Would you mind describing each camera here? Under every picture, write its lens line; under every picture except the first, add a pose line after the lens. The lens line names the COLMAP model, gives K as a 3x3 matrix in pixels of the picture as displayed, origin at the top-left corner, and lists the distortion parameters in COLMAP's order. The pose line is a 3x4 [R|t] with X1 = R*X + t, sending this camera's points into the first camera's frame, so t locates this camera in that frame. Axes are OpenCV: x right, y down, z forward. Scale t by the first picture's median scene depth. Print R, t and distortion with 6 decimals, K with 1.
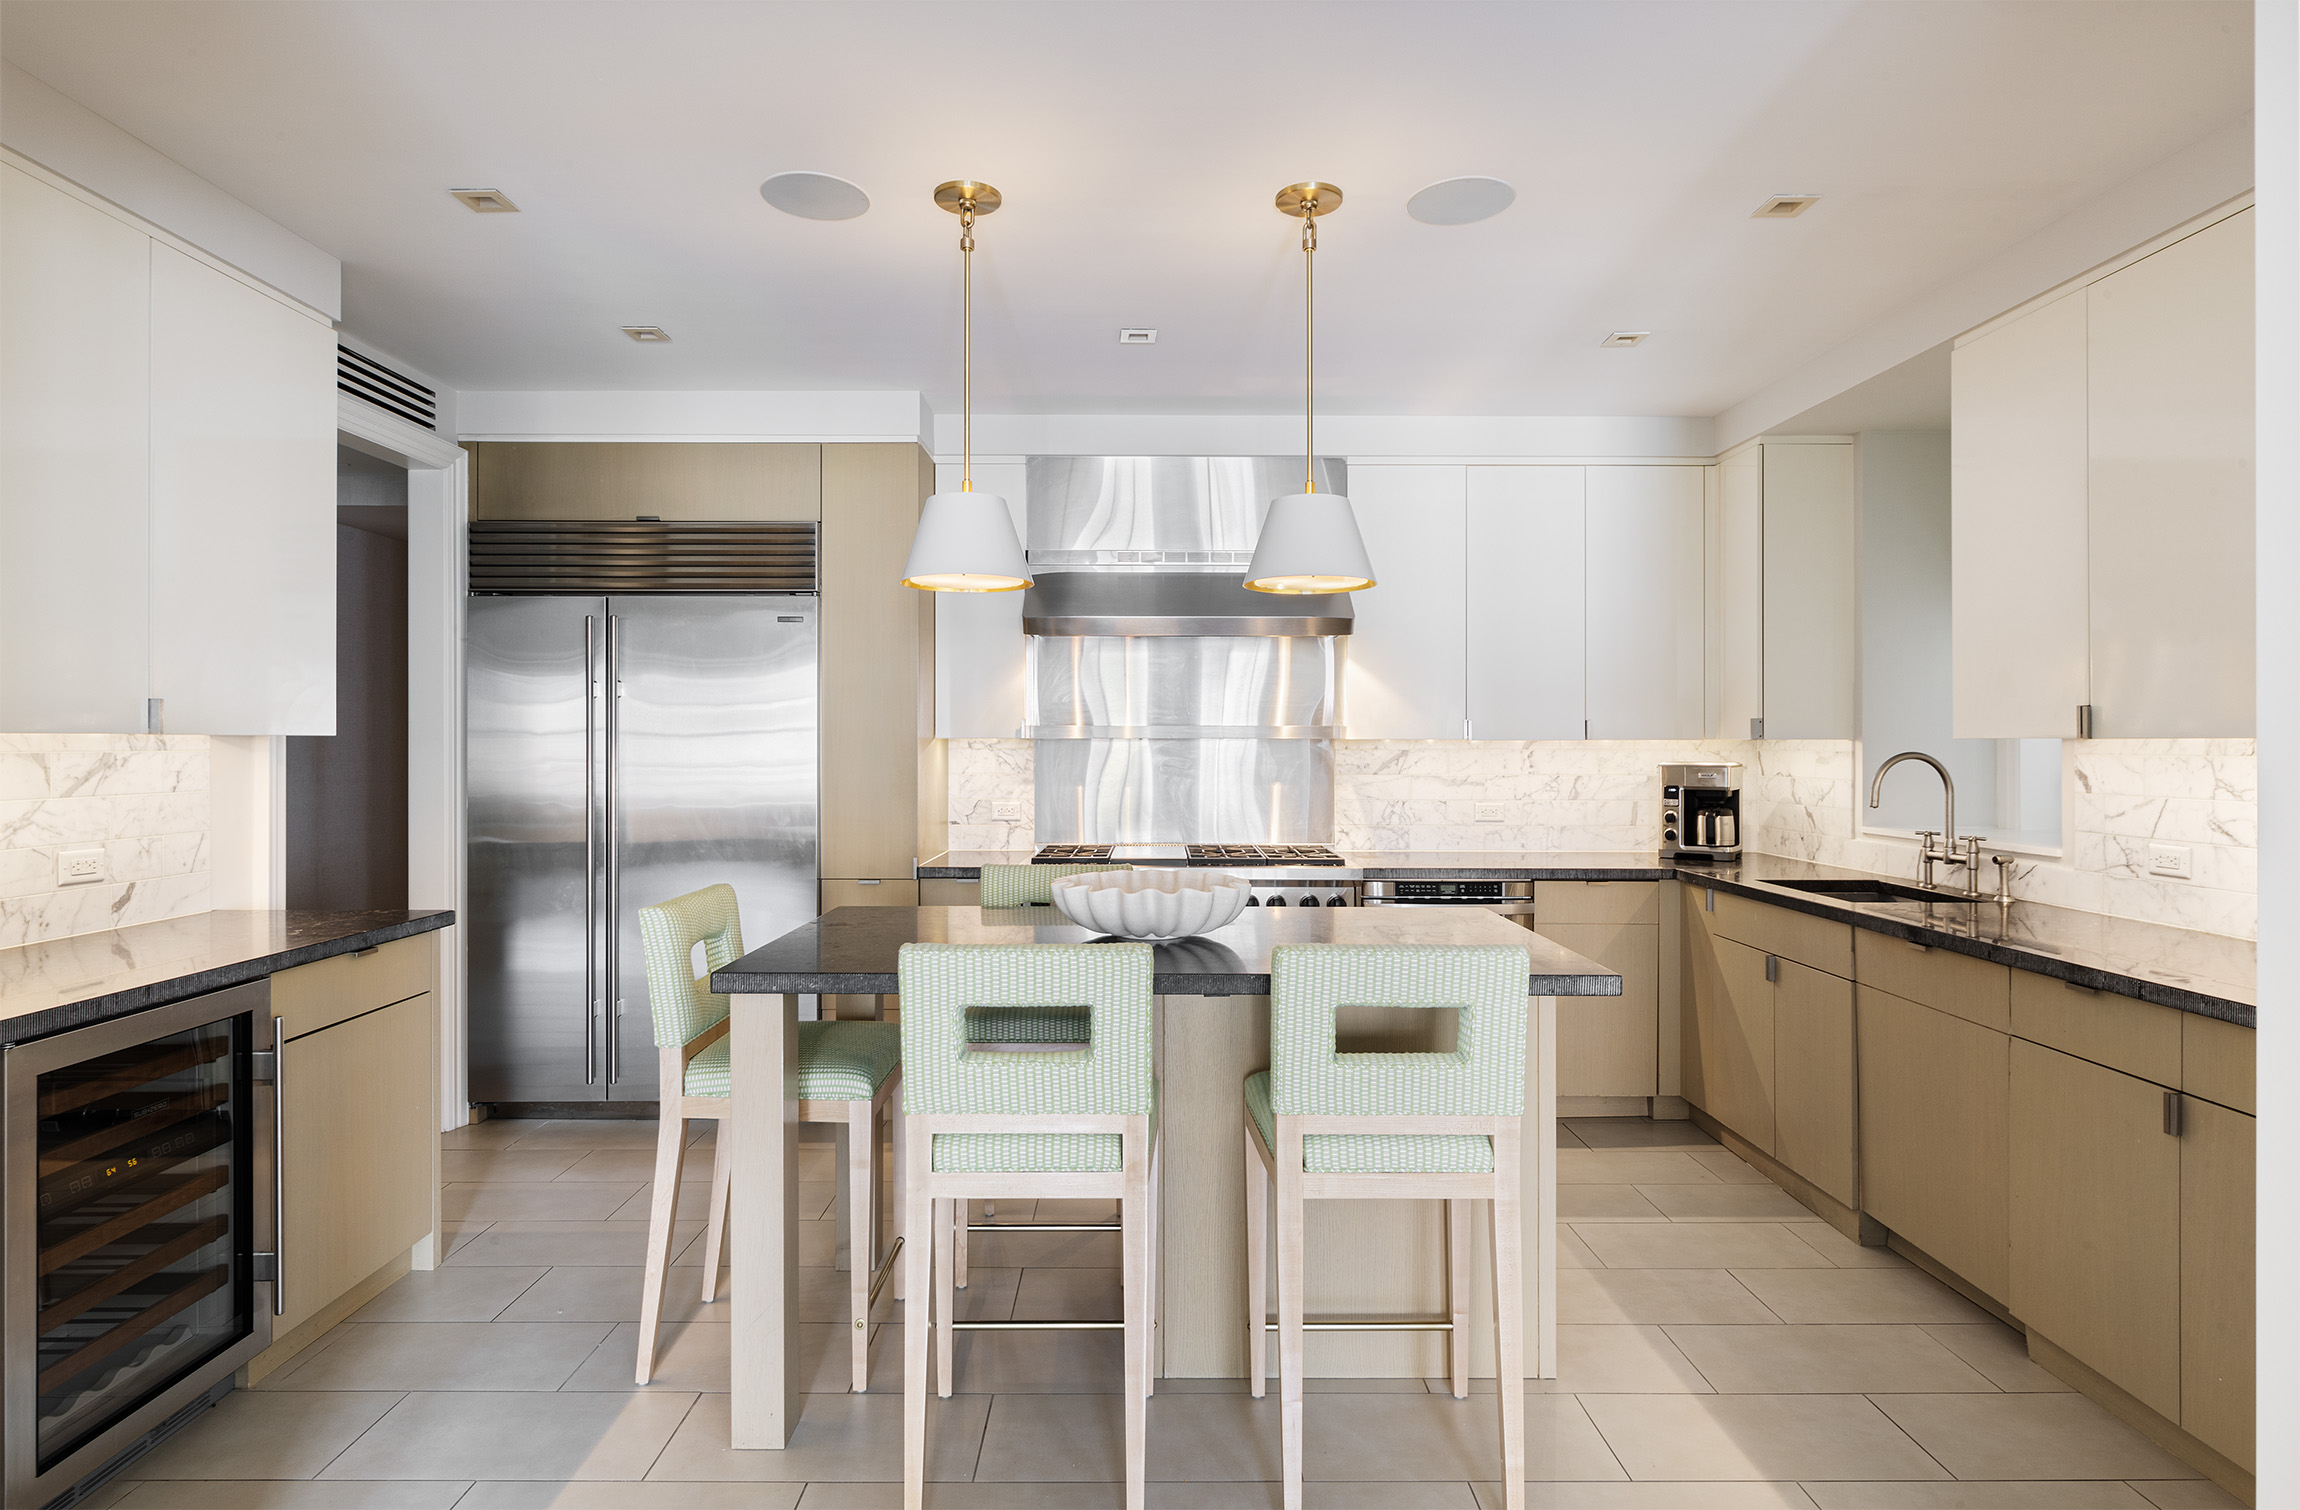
lens RADIAL K [[1230.9, 0, 1150.0], [0, 1230.9, 755.0], [0, 0, 1]] dist [0.000450, 0.000060]
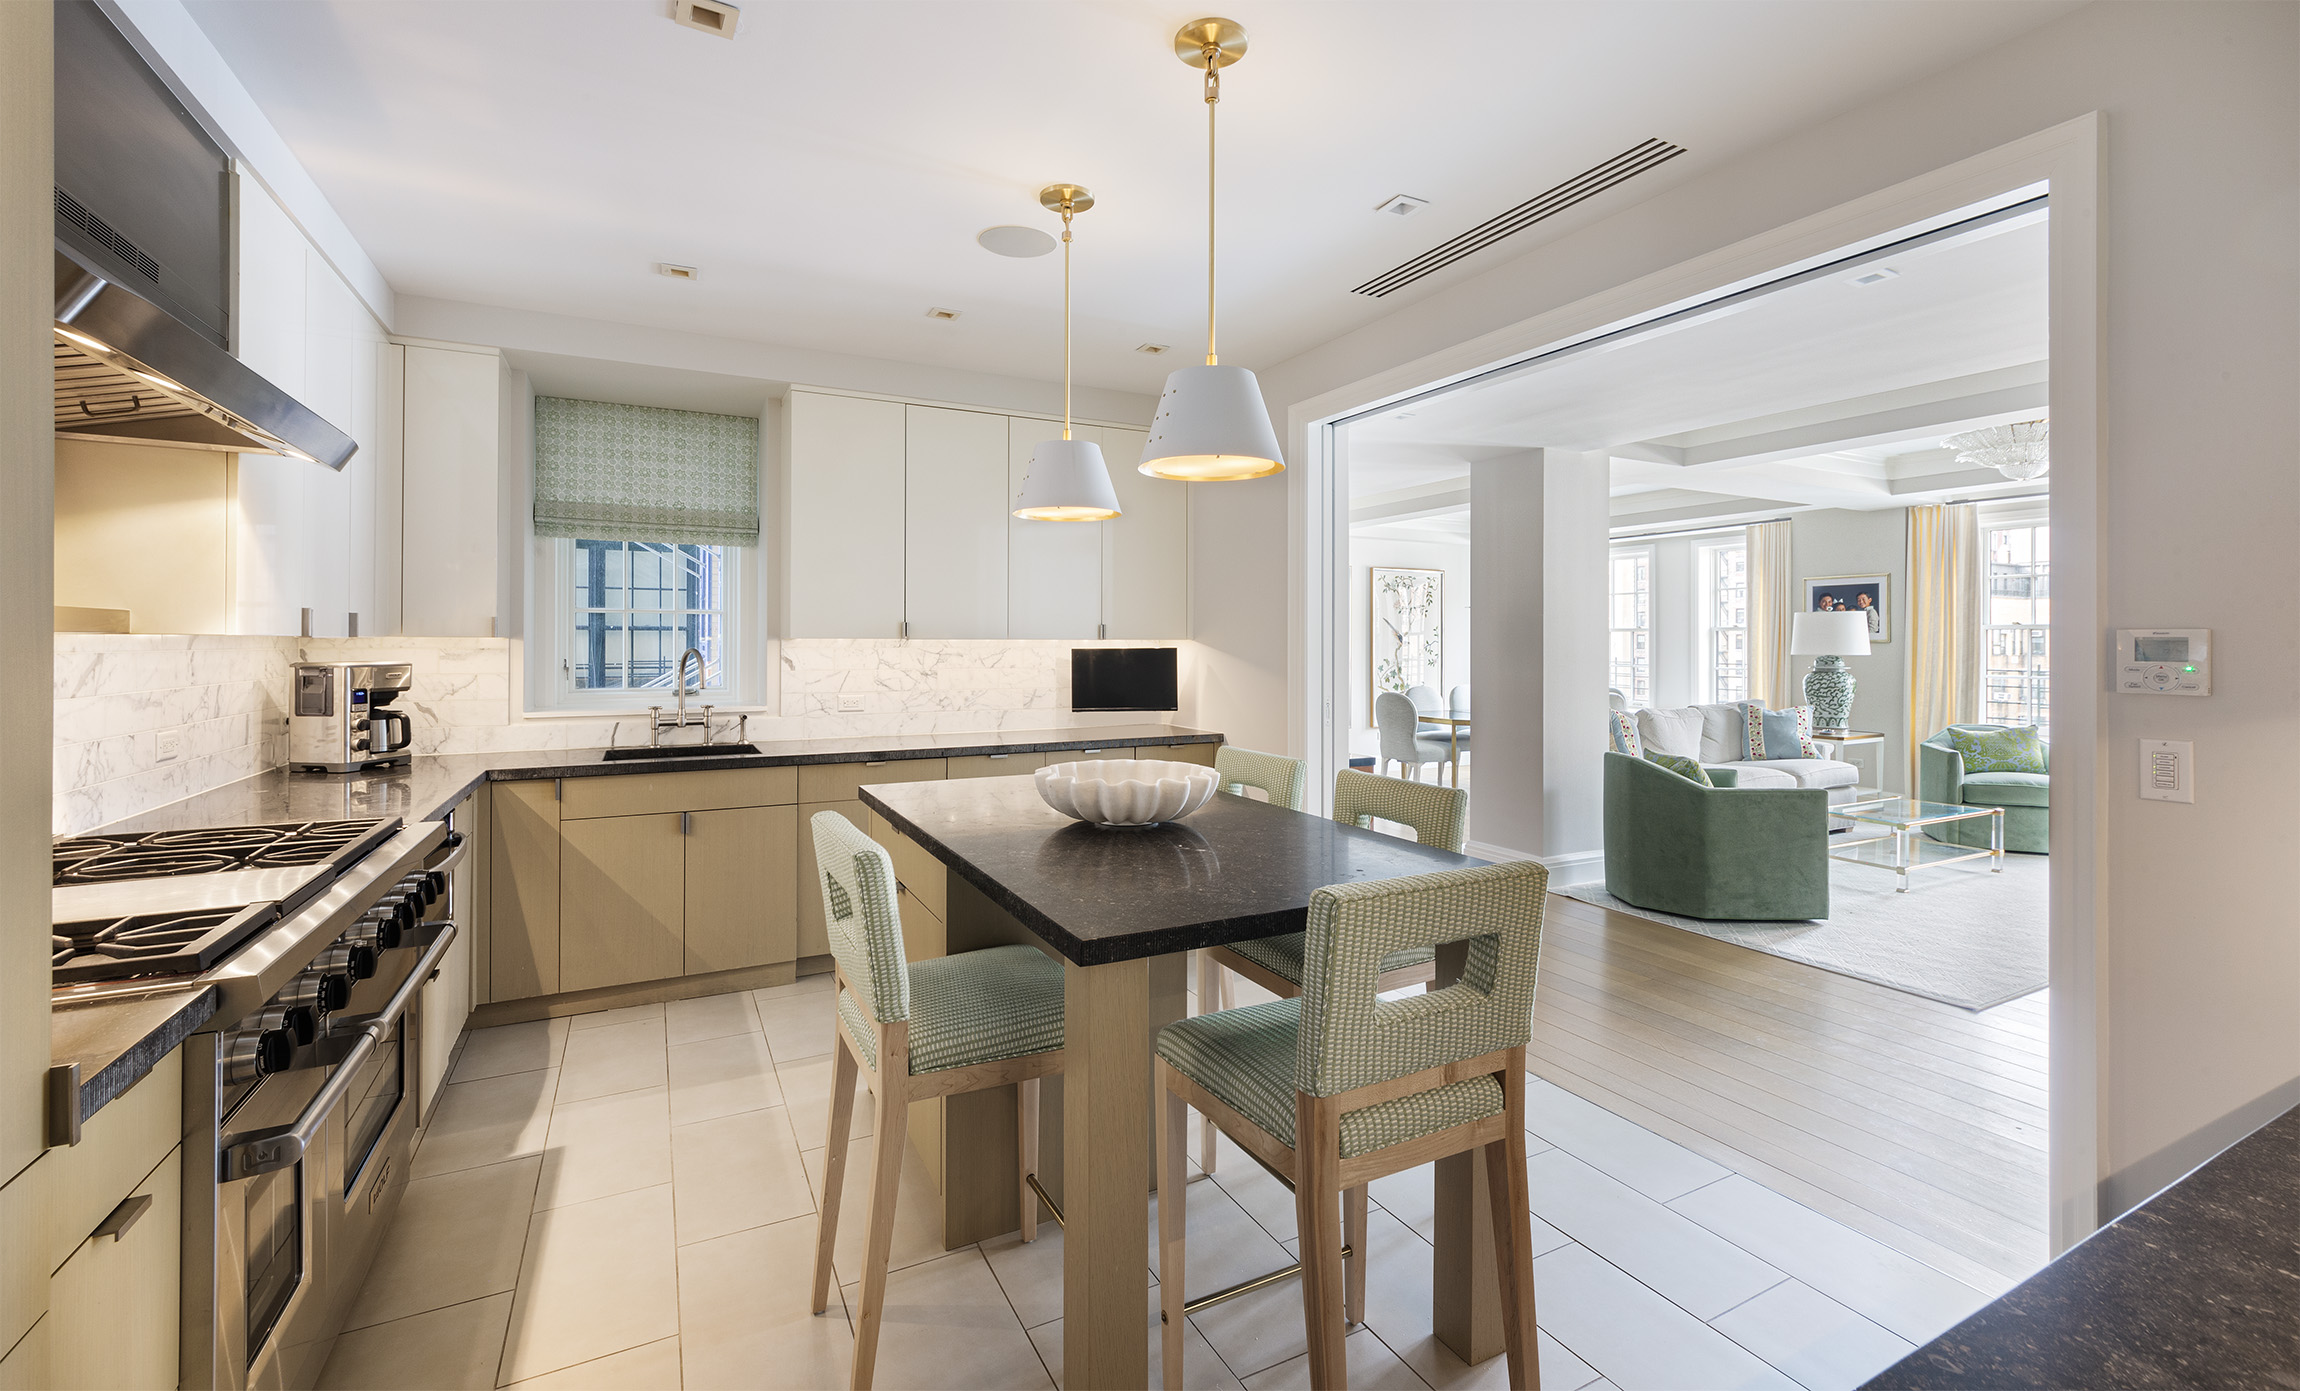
lens RADIAL K [[967.3, 0, 1148.8], [0, 967.3, 638.4], [0, 0, 1]] dist [-0.000106, -0.000013]
pose [[-0.455176, 0.006386, 0.890379, -0.599941], [0.008824, 0.999958, -0.002661, -0.005111], [-0.890358, 0.006646, -0.455213, 1.074425]]
